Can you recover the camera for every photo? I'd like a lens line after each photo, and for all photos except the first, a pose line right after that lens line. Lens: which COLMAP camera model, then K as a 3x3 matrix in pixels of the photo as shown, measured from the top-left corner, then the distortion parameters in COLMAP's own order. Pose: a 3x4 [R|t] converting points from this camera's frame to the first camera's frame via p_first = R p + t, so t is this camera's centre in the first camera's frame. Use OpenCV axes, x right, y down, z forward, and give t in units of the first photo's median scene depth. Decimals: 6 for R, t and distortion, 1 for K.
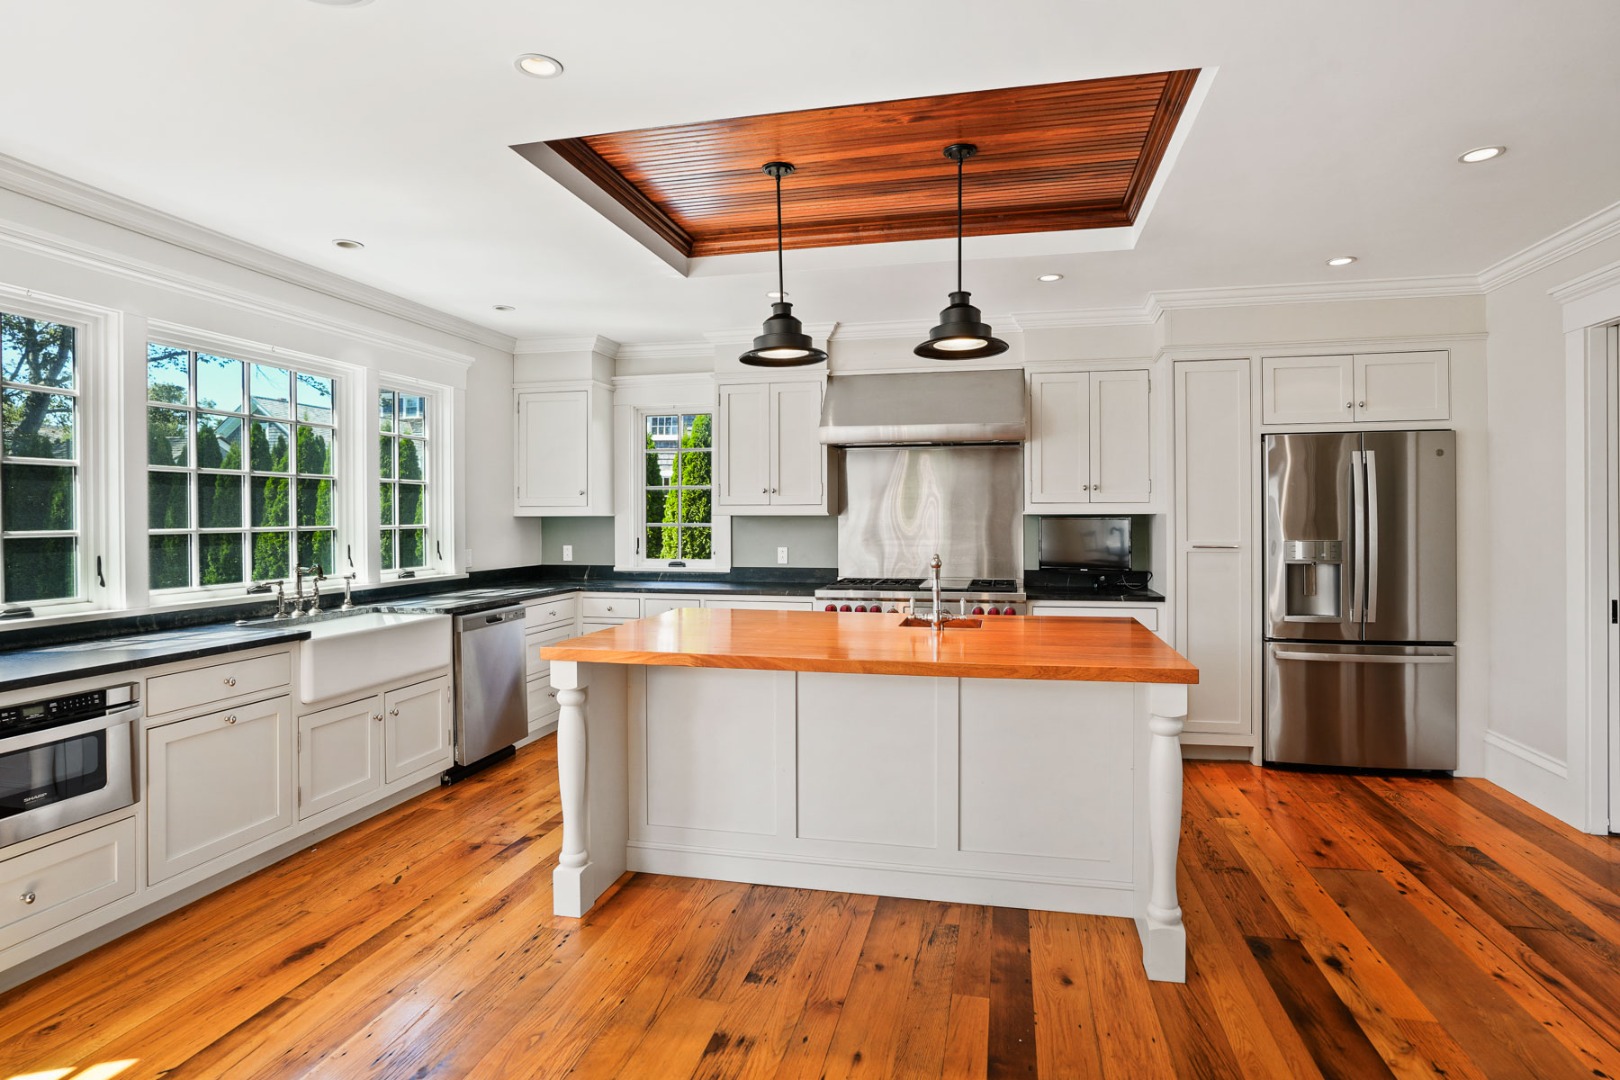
lens RADIAL K [[857.2, 0, 810.6], [0, 857.2, 525.6], [0, 0, 1]] dist [-0.025894, 0.011020]
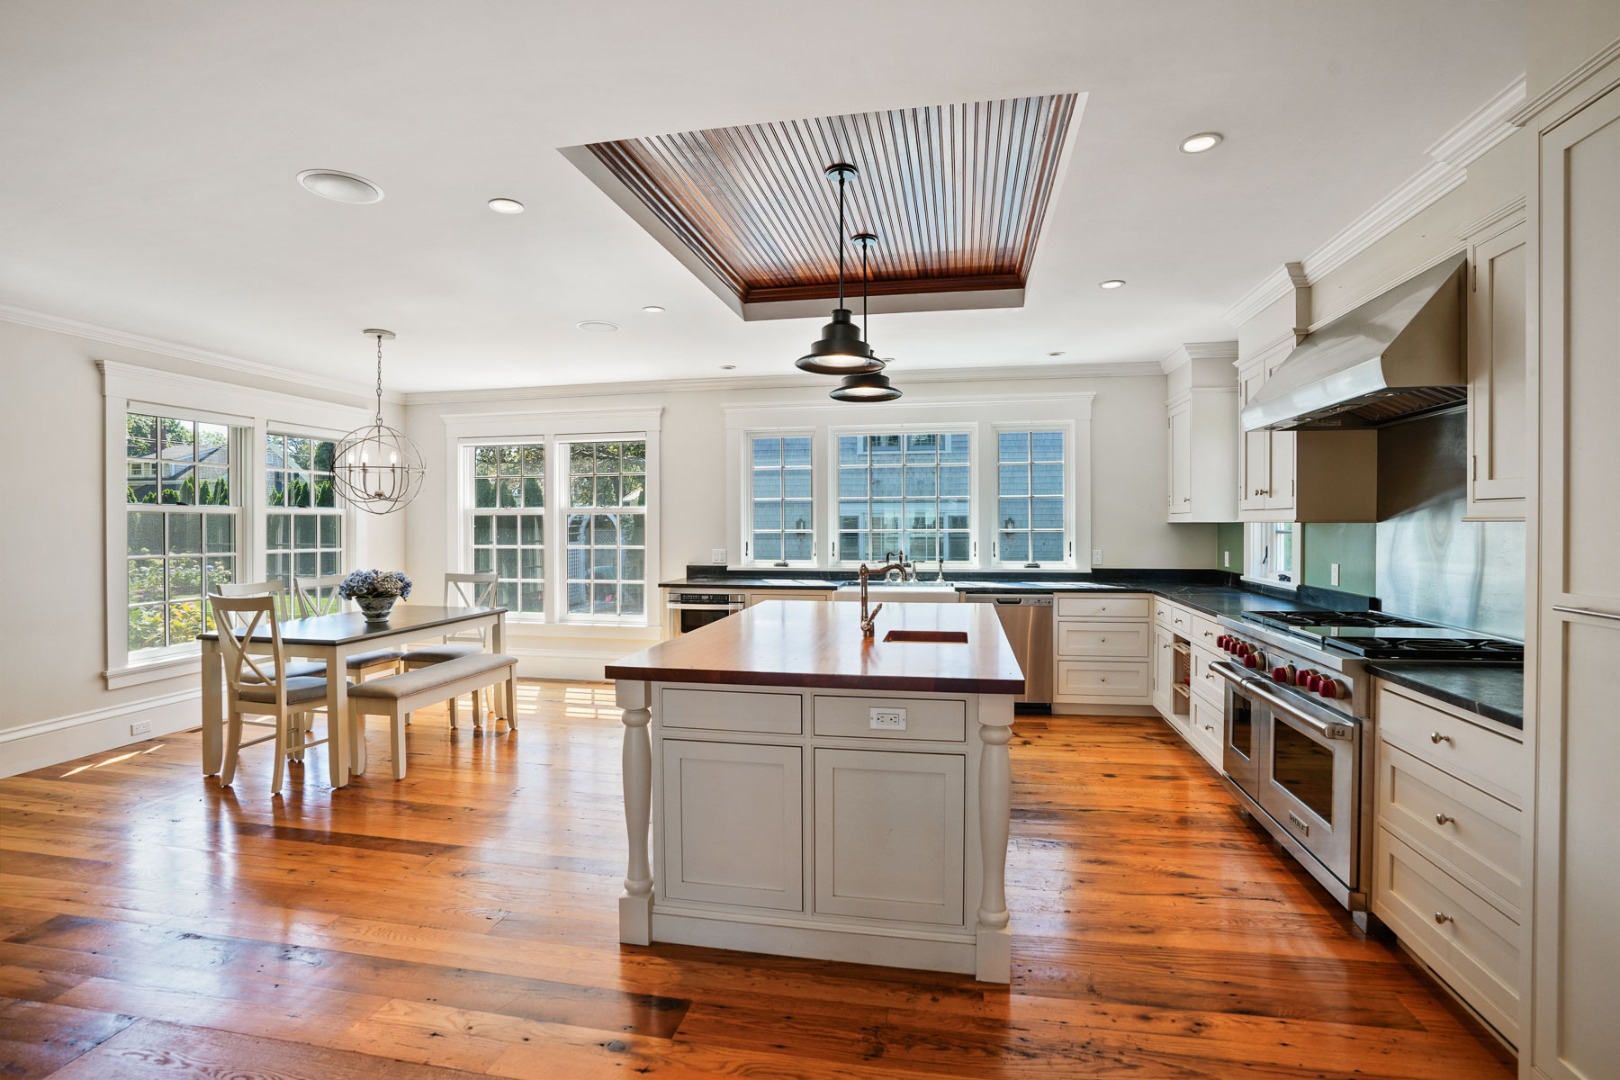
lens RADIAL K [[761.8, 0, 812.2], [0, 761.8, 531.7], [0, 0, 1]] dist [-0.000891, 0.000427]
pose [[0.028733, 0.013184, -0.999500, 0.941727], [-0.002867, 0.999910, 0.013107, -0.013694], [0.999583, 0.002489, 0.028768, 0.794698]]
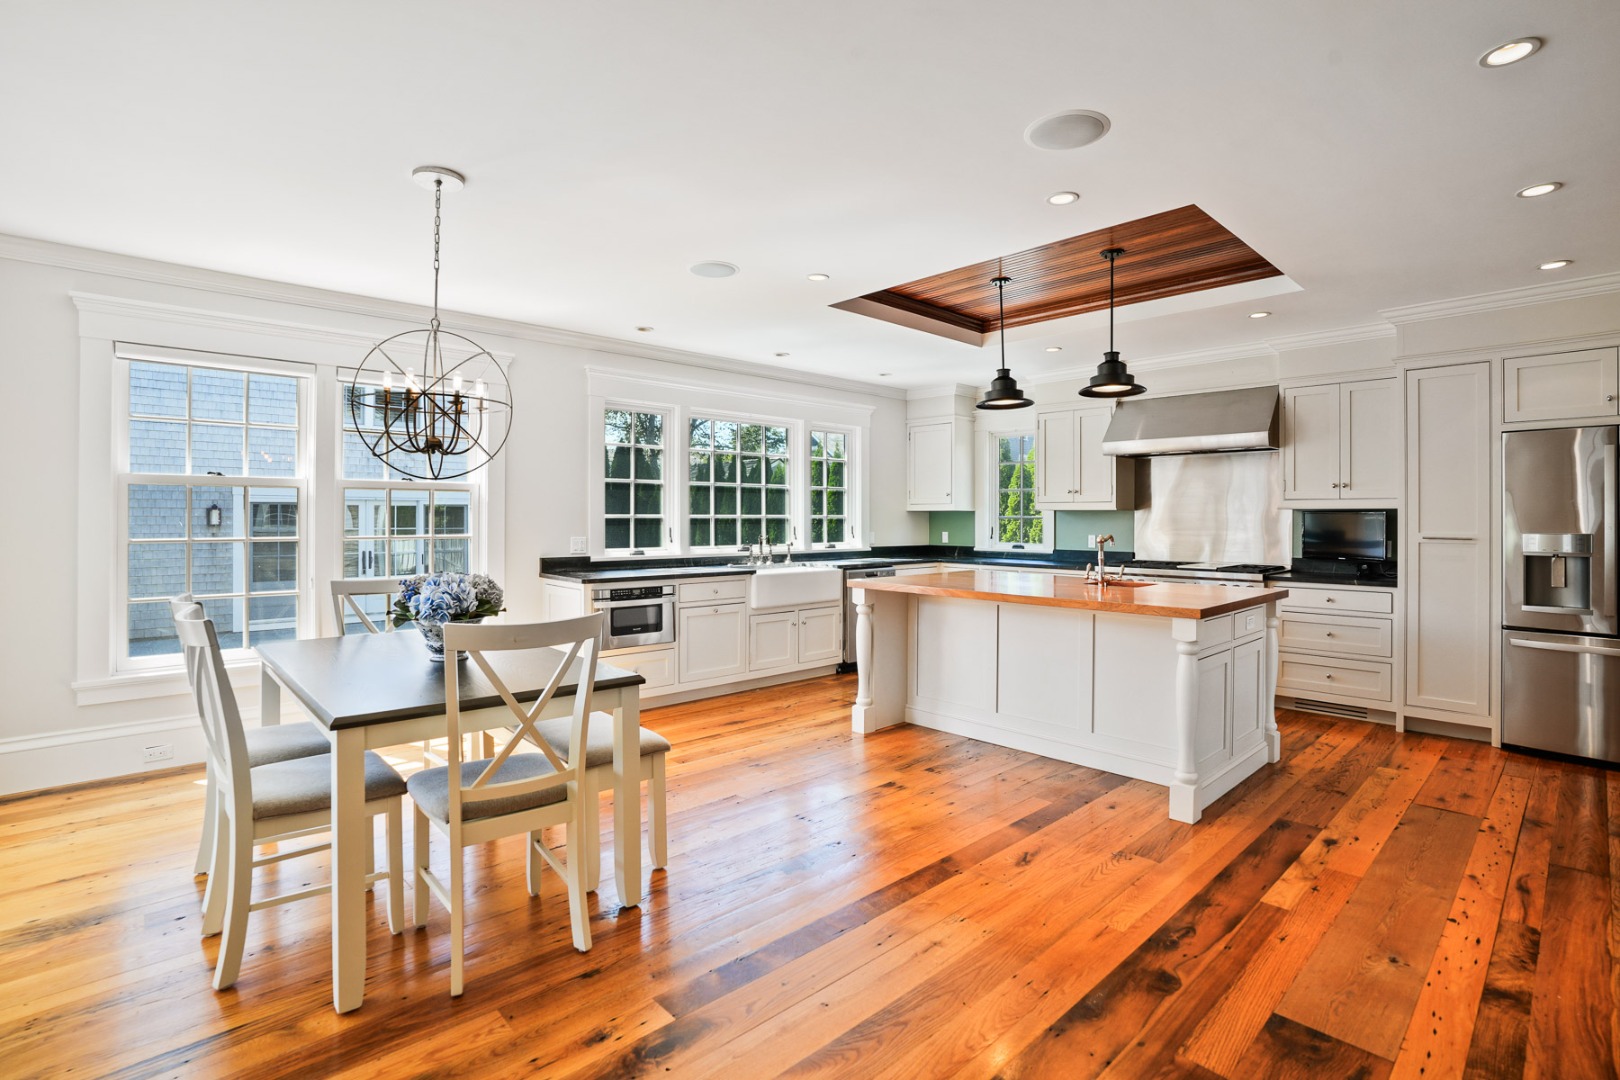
lens RADIAL K [[761.8, 0, 820.0], [0, 761.8, 534.1], [0, 0, 1]] dist [-0.000891, 0.000427]
pose [[0.838065, 0.017563, -0.545288, 0.398188], [-0.010429, 0.999815, 0.016174, 0.014689], [0.545471, -0.007868, 0.838093, -0.294983]]
